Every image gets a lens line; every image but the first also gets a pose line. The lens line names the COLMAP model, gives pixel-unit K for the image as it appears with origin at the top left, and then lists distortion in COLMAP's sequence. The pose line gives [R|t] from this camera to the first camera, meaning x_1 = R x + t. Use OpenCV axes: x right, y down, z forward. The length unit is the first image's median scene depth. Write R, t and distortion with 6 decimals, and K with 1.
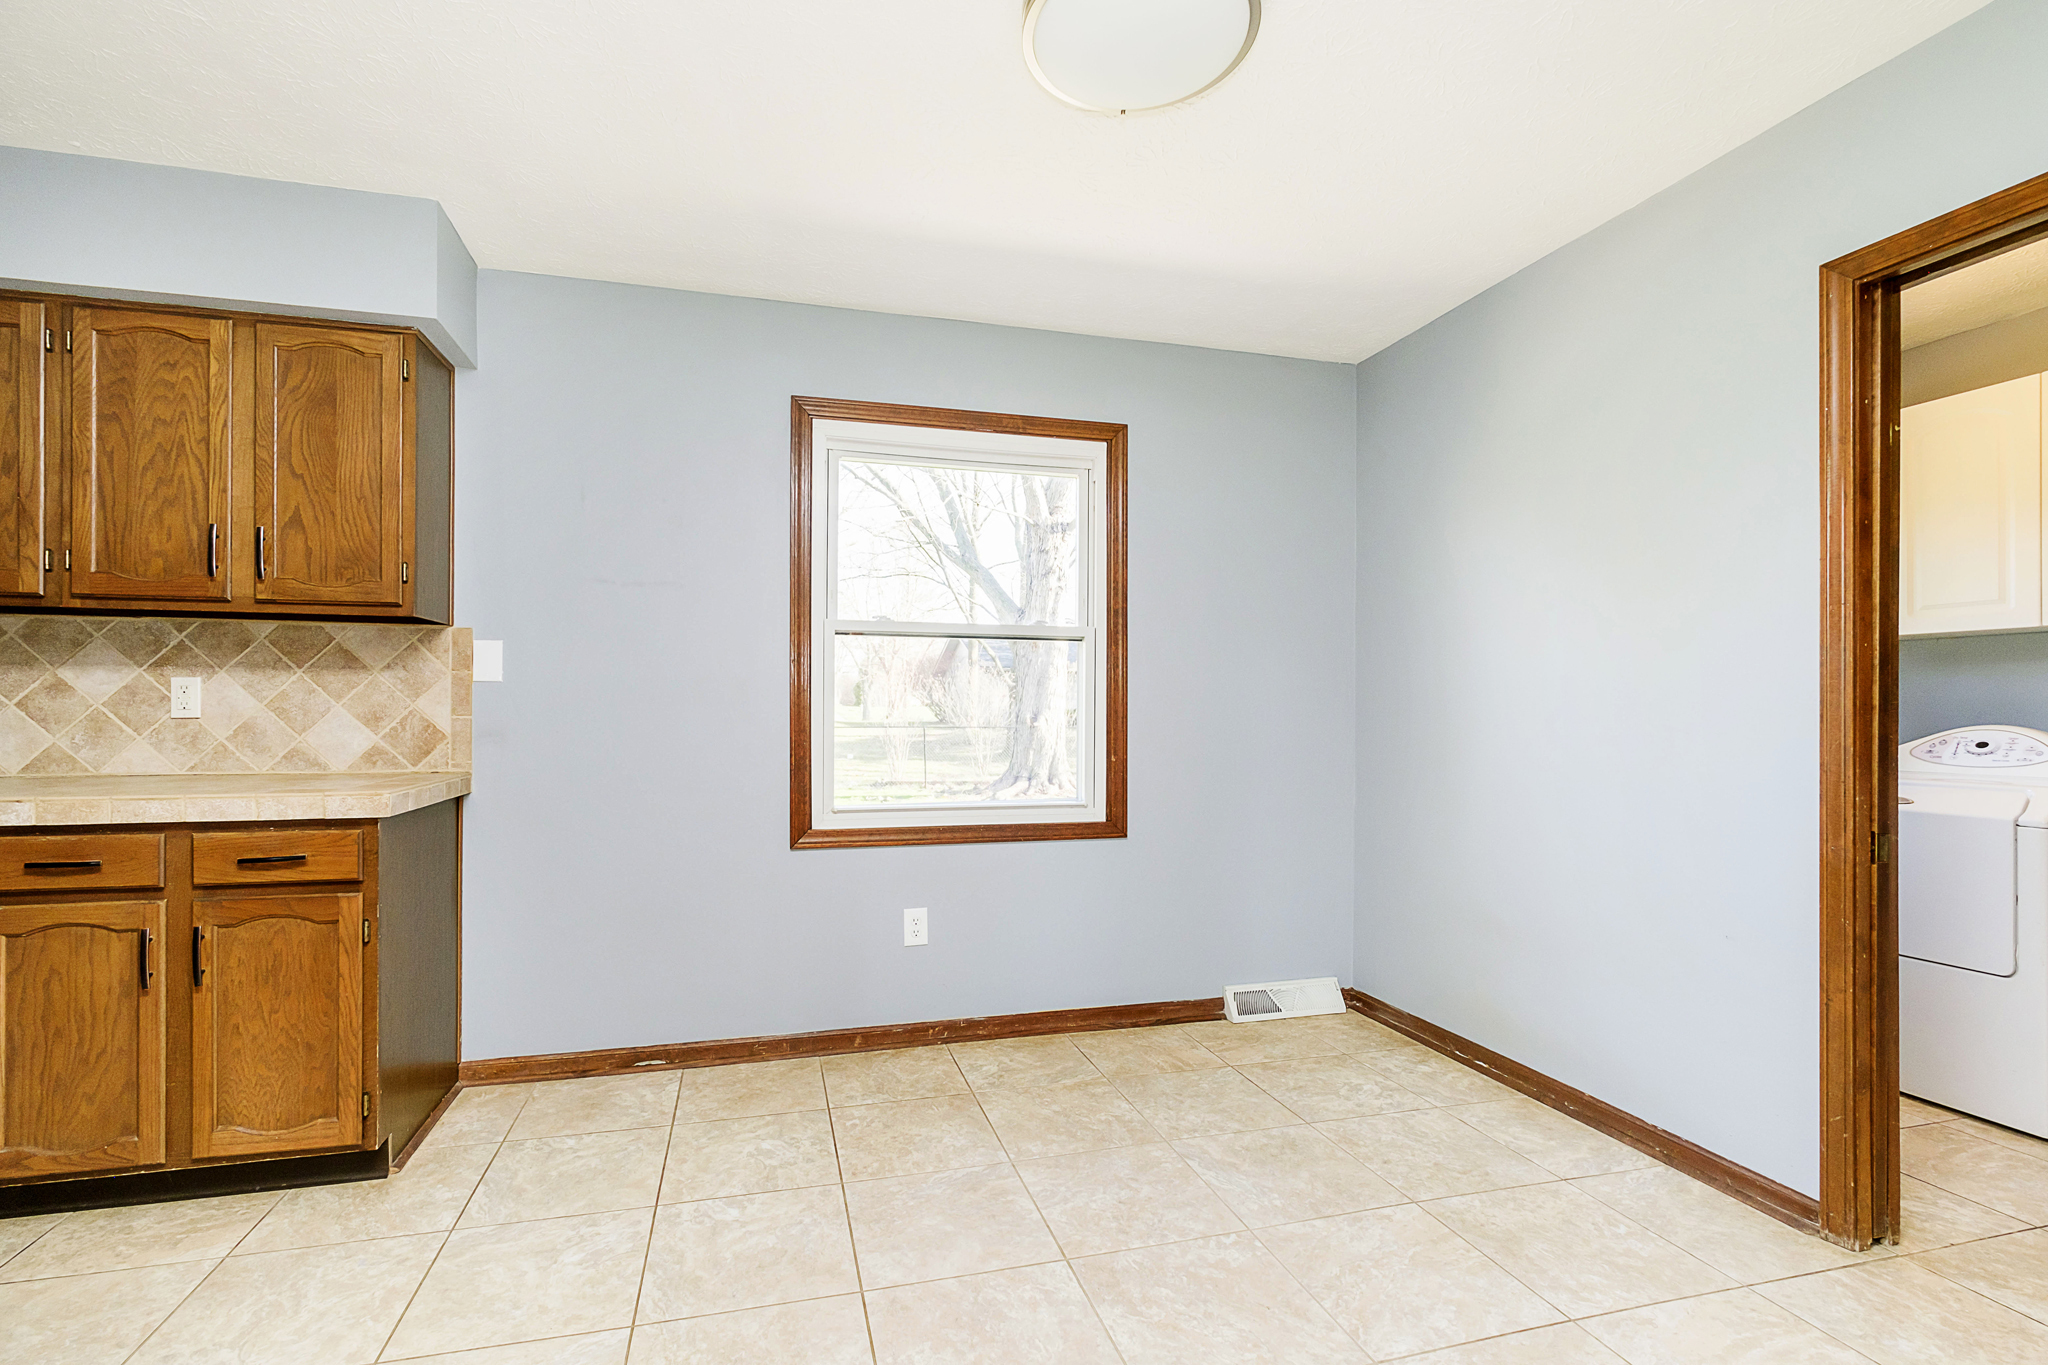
lens RADIAL K [[898.8, 0, 974.6], [0, 898.8, 708.4], [0, 0, 1]] dist [-0.000528, -0.000143]
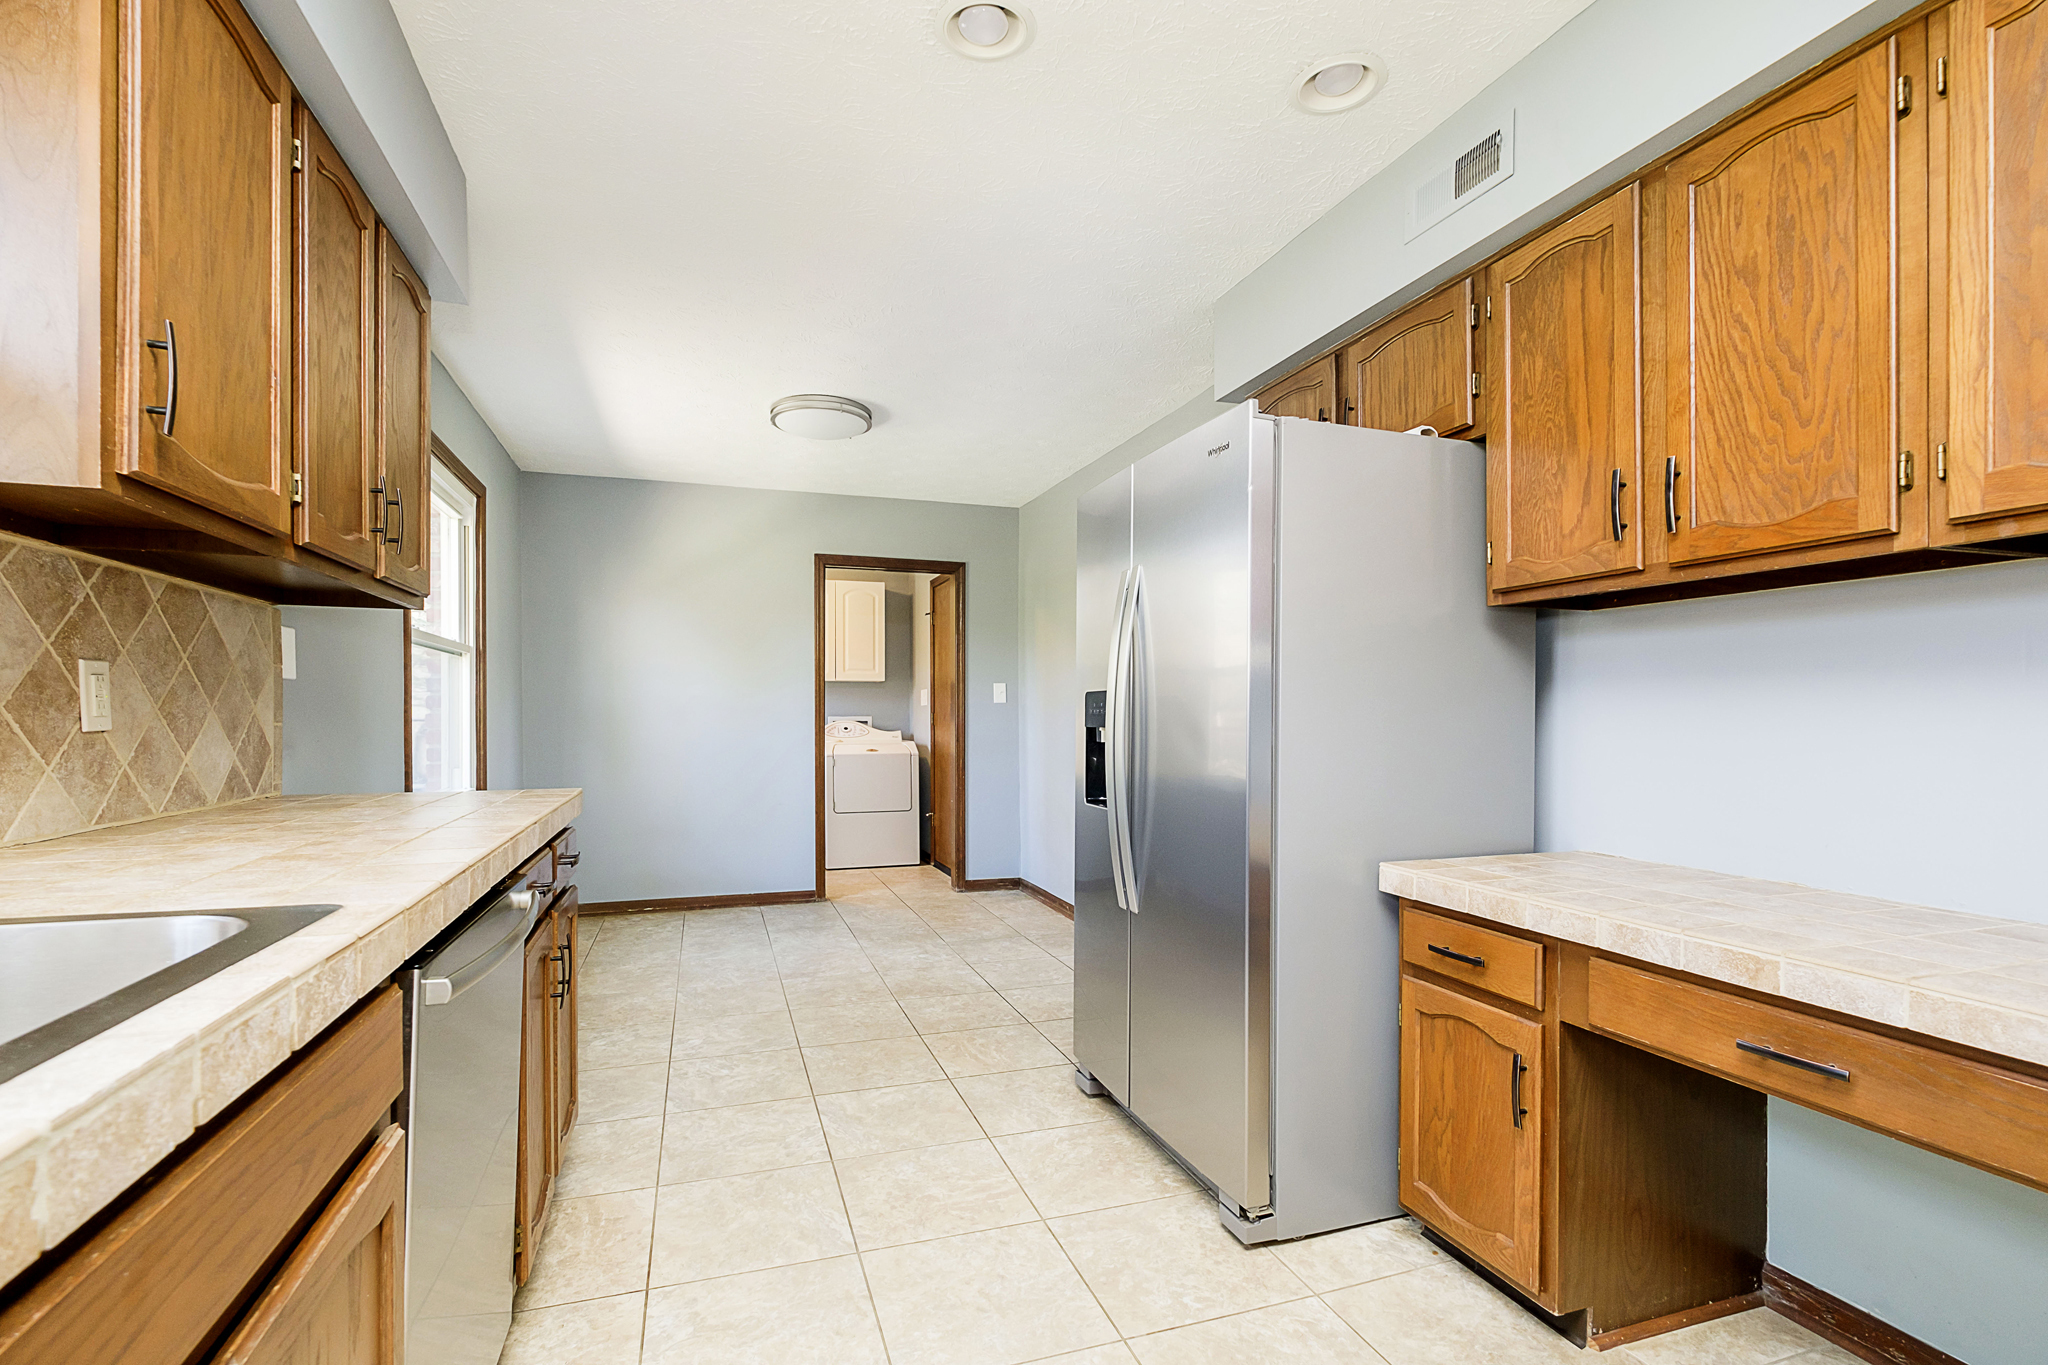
lens RADIAL K [[940.3, 0, 1026.1], [0, 940.3, 721.7], [0, 0, 1]] dist [0.000894, 0.000382]
pose [[-0.092288, -0.011245, 0.995669, -1.640437], [-0.003004, 0.999935, 0.011014, -0.003897], [-0.995728, -0.001975, -0.092316, 0.499525]]
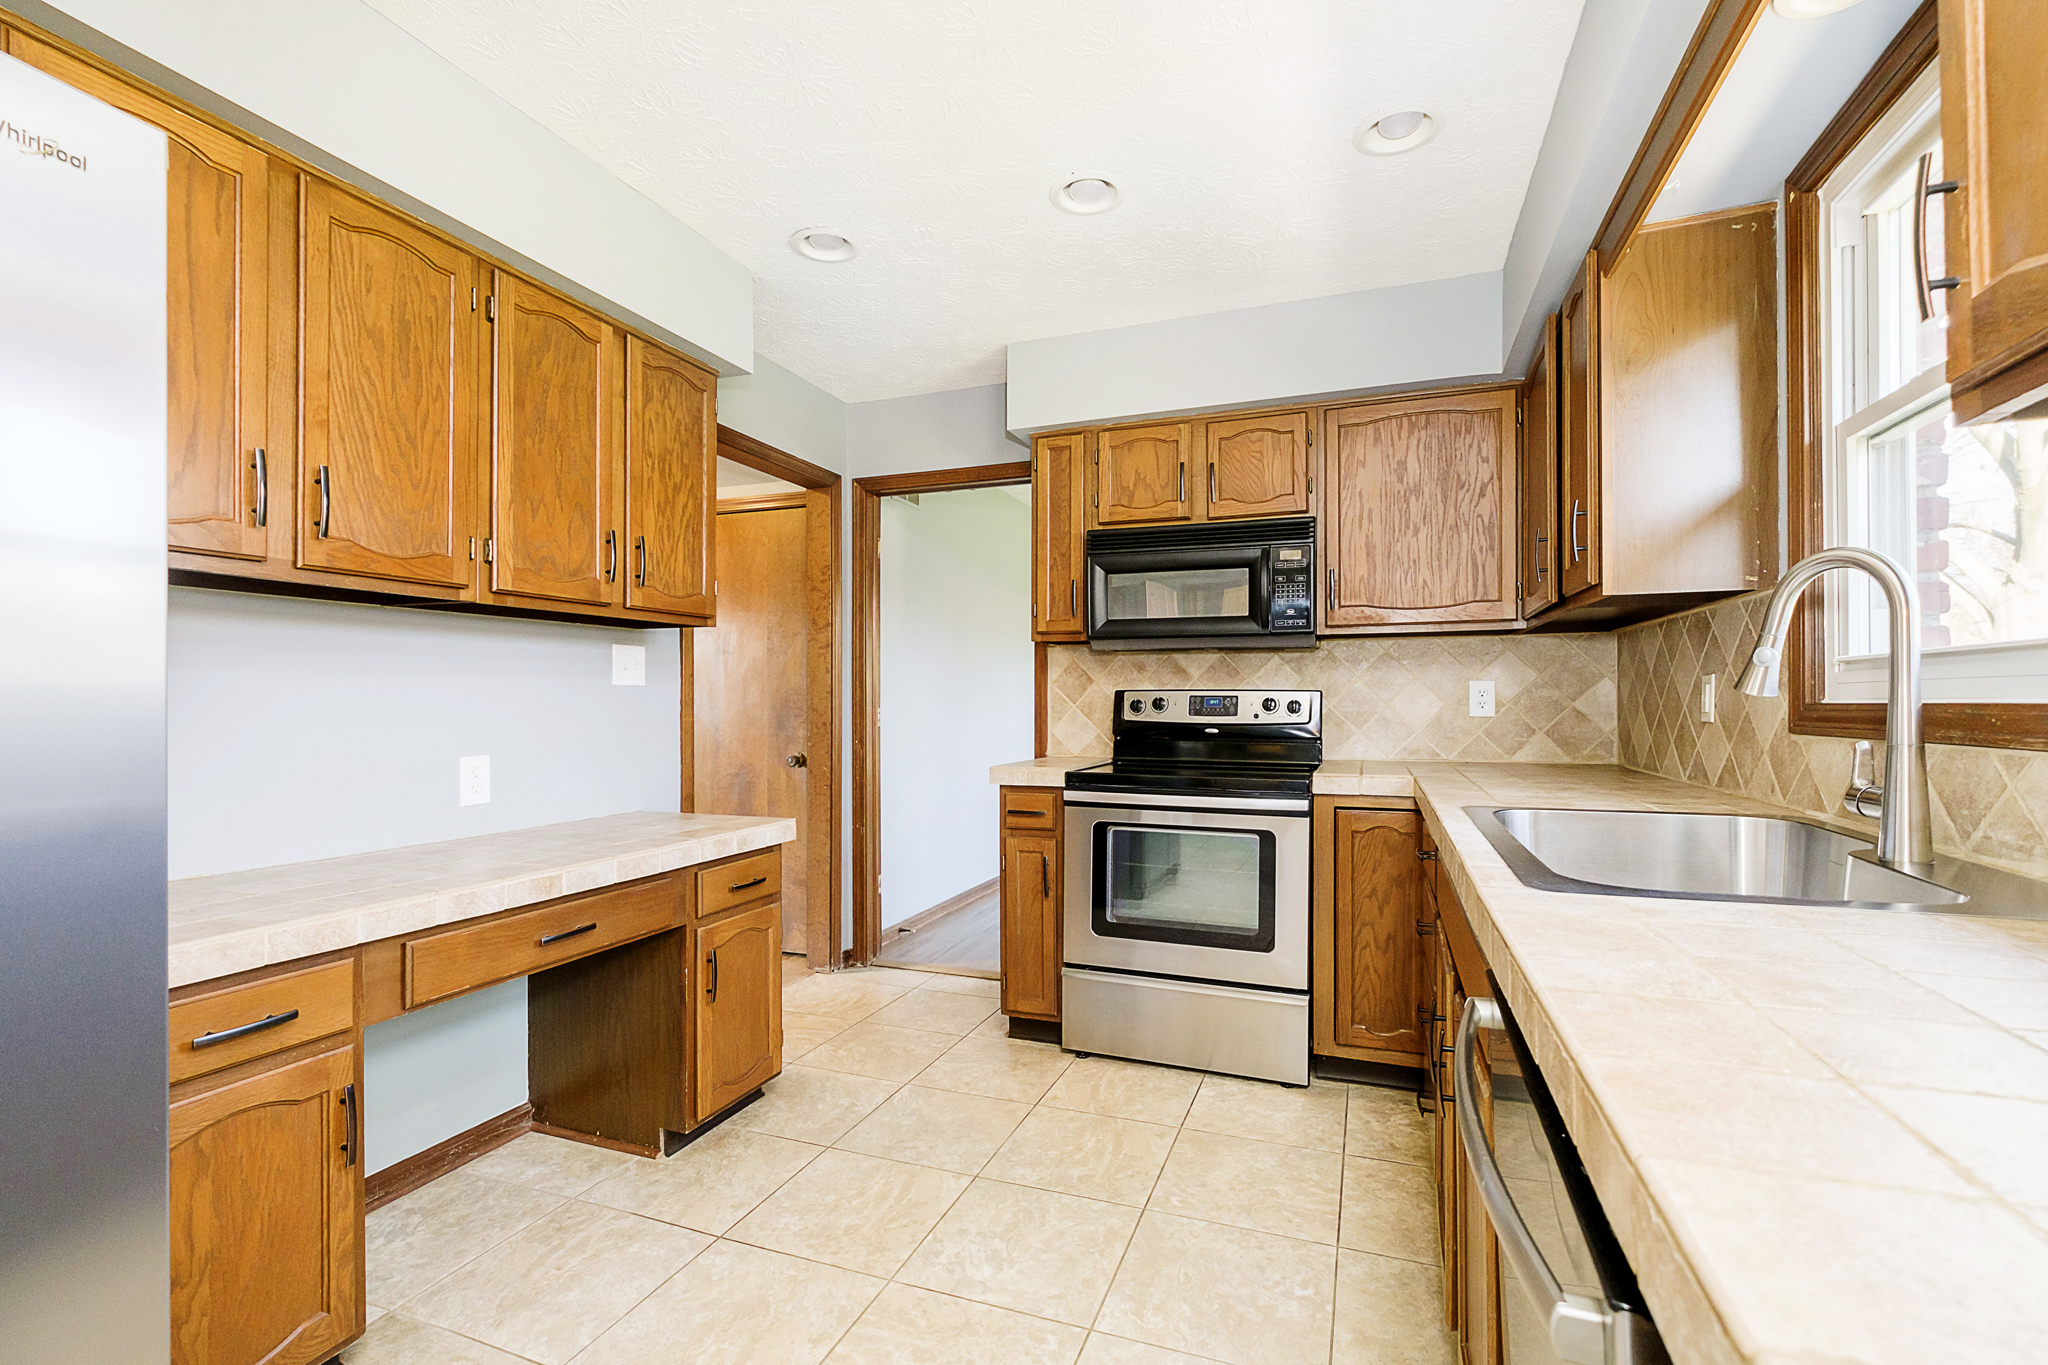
lens RADIAL K [[905.0, 0, 1021.8], [0, 905.0, 705.4], [0, 0, 1]] dist [-0.001373, -0.000032]
pose [[-0.566149, -0.001266, -0.824302, -0.696613], [-0.000221, 0.999999, -0.001385, -0.007681], [0.824303, -0.000602, -0.566149, 0.805887]]
